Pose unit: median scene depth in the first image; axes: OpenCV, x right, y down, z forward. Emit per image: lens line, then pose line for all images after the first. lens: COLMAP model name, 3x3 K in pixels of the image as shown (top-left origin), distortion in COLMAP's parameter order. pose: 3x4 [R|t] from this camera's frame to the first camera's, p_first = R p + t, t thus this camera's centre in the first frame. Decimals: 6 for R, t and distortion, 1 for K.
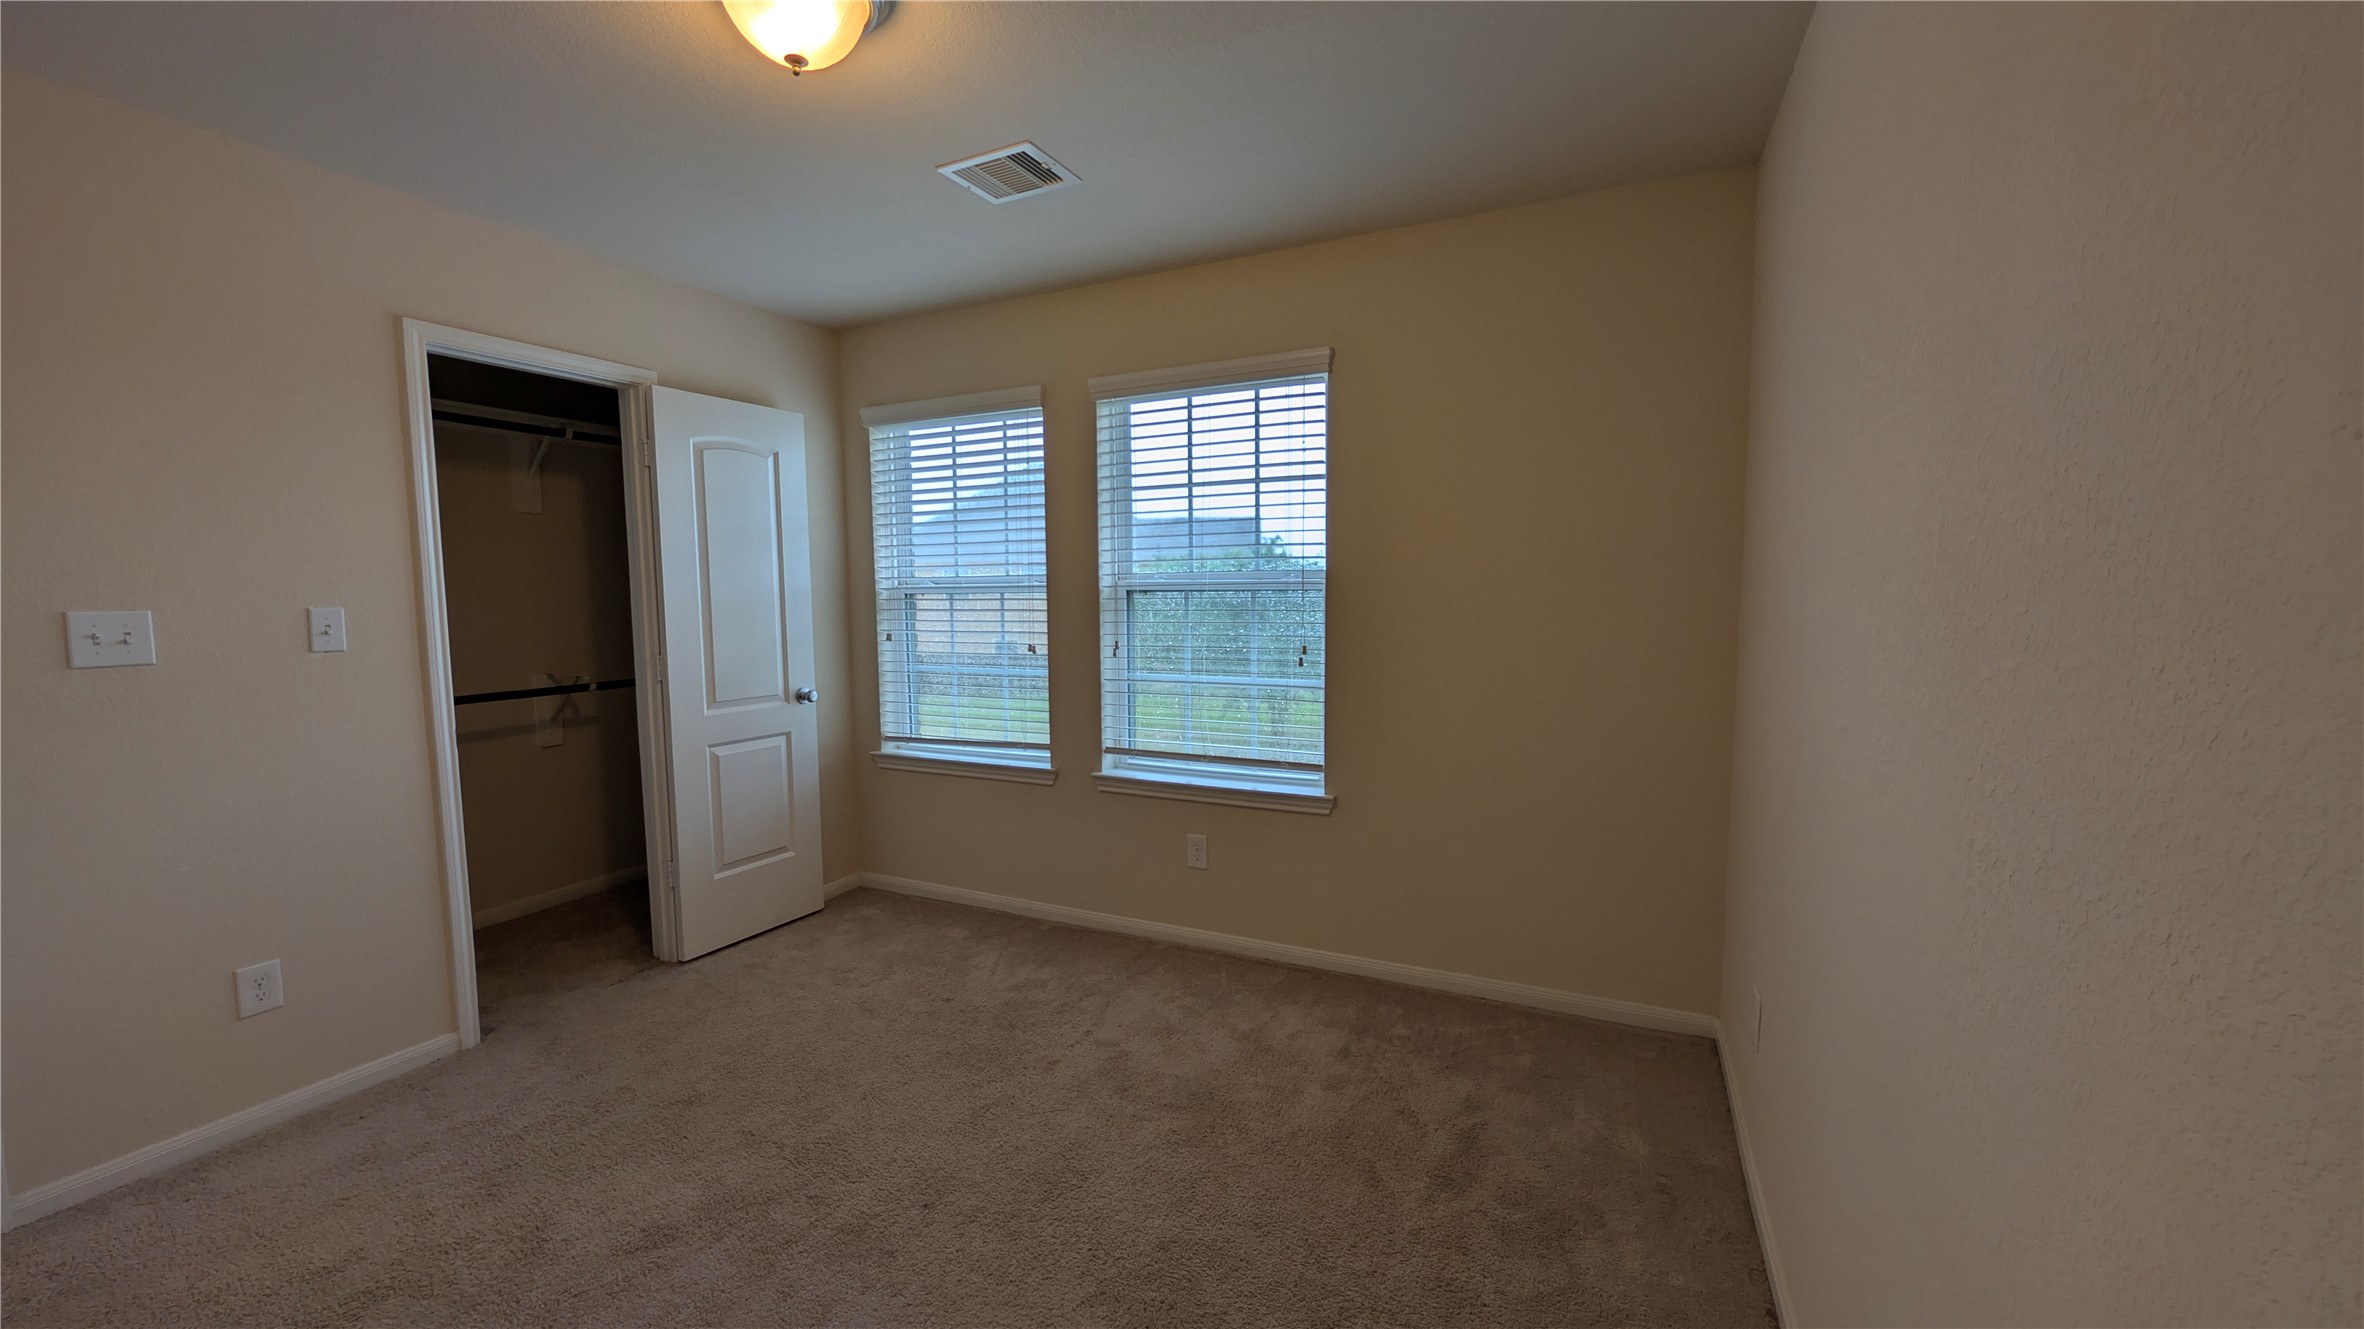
lens RADIAL K [[882.9, 0, 1175.7], [0, 882.9, 674.1], [0, 0, 1]] dist [-0.000386, -0.000109]
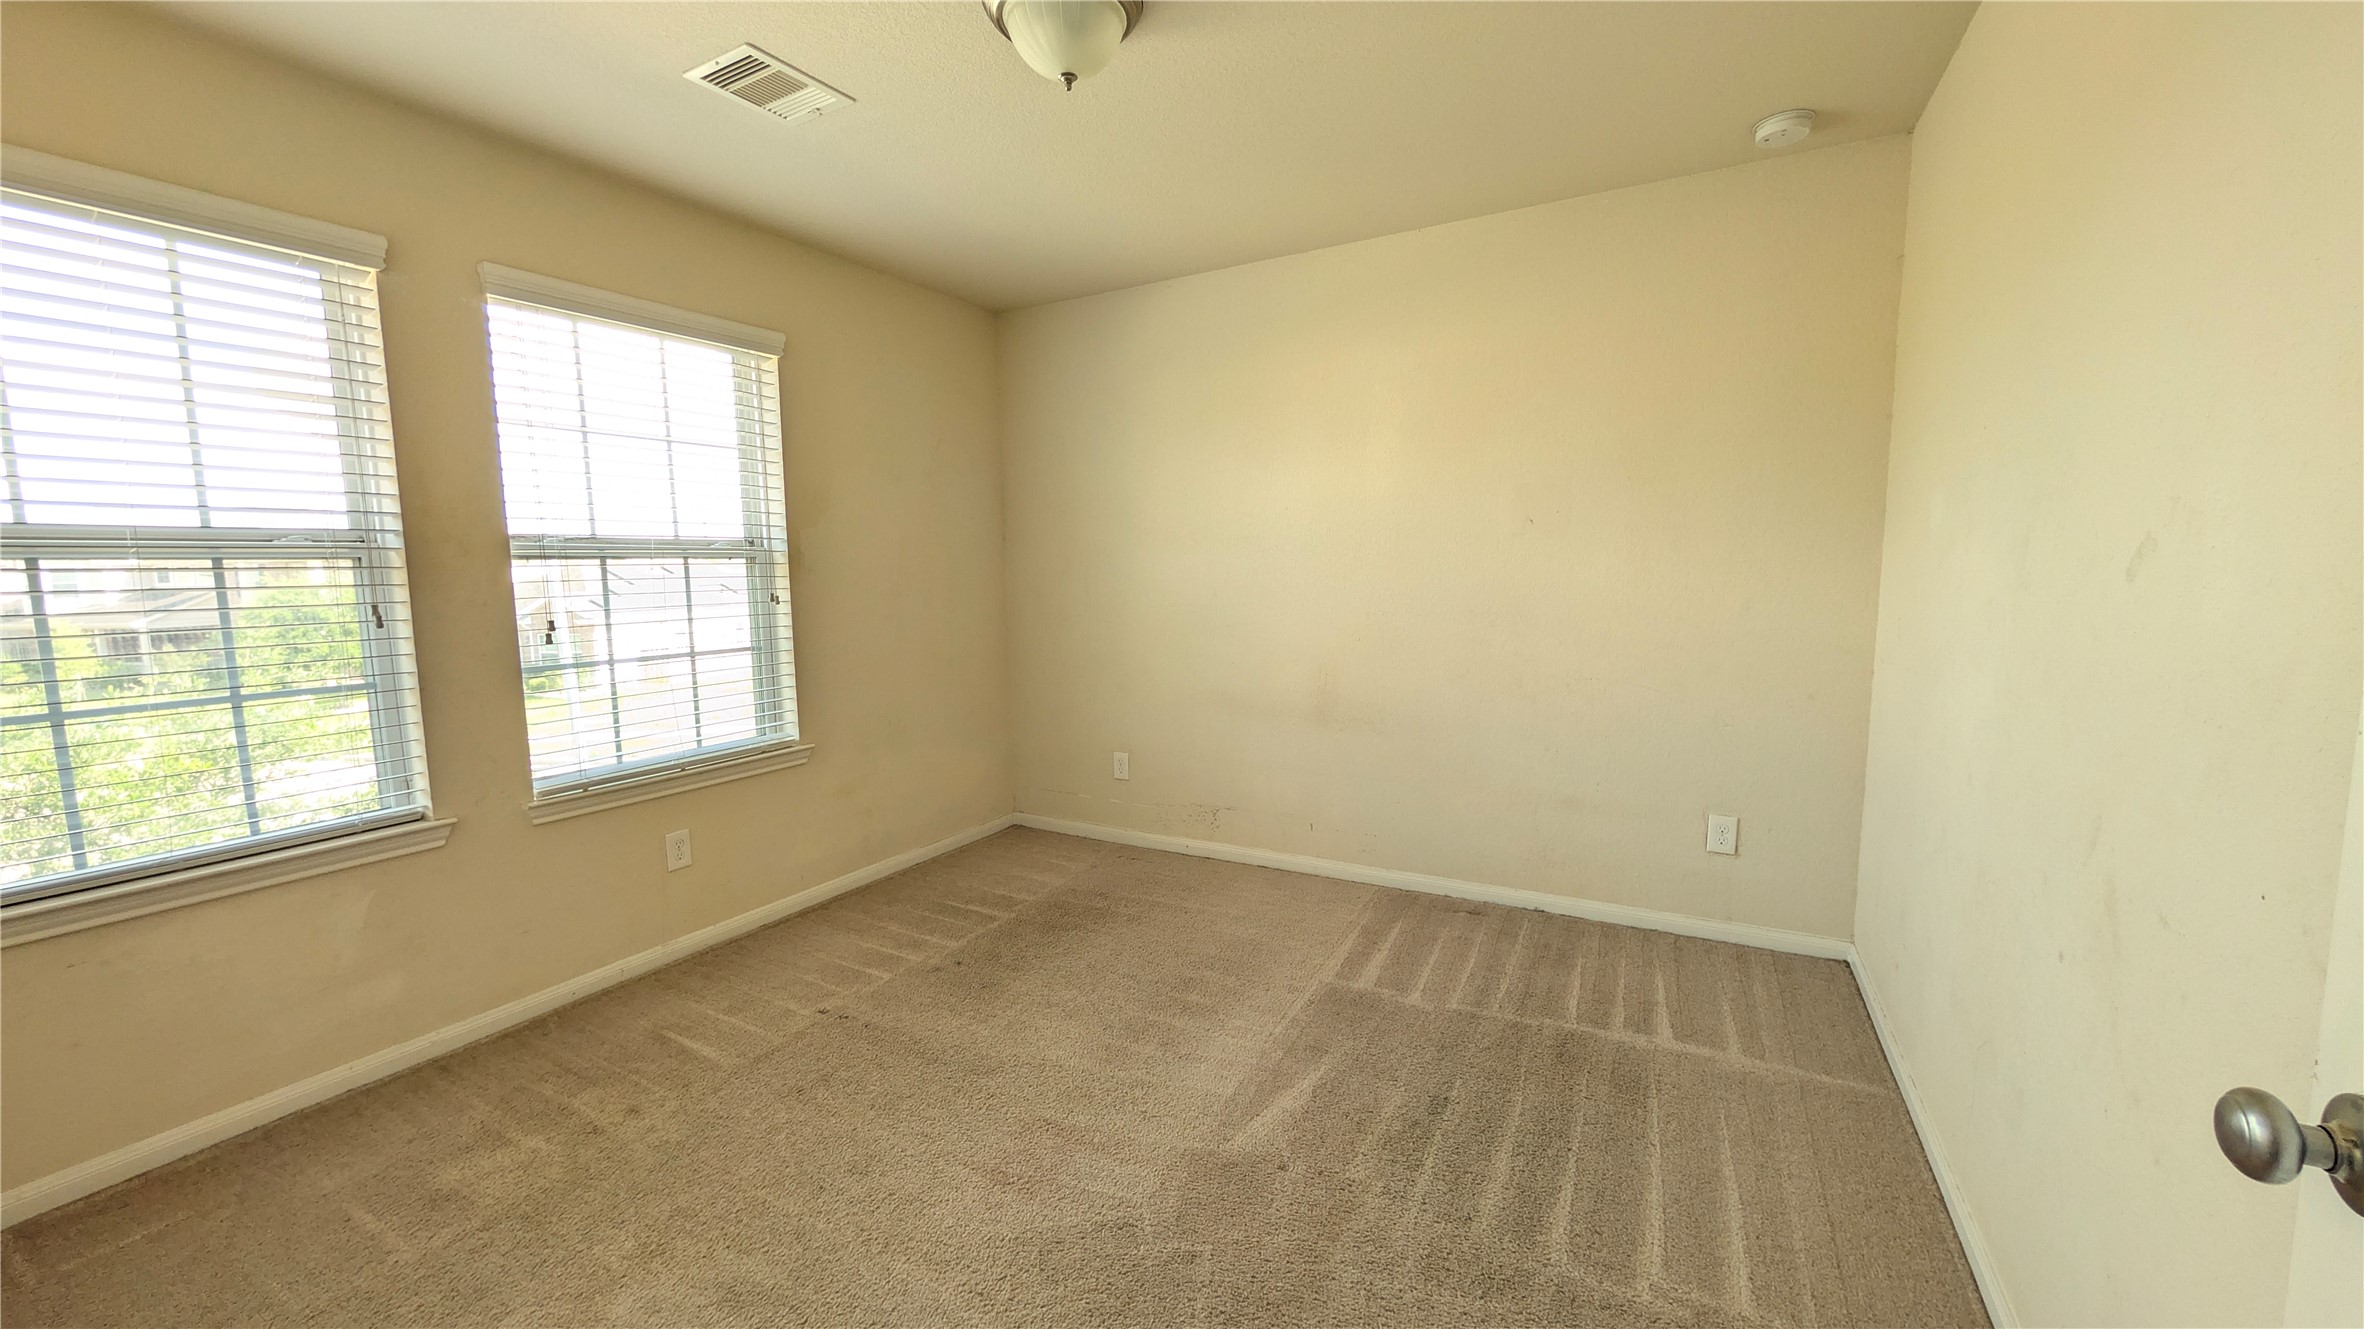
lens RADIAL K [[894.8, 0, 1178.3], [0, 894.8, 662.2], [0, 0, 1]] dist [-0.000375, -0.000140]
pose [[0.066412, -0.103580, 0.992401, -0.824102], [0.094902, 0.990744, 0.097057, -0.027179], [-0.993269, 0.087735, 0.075627, 0.414725]]
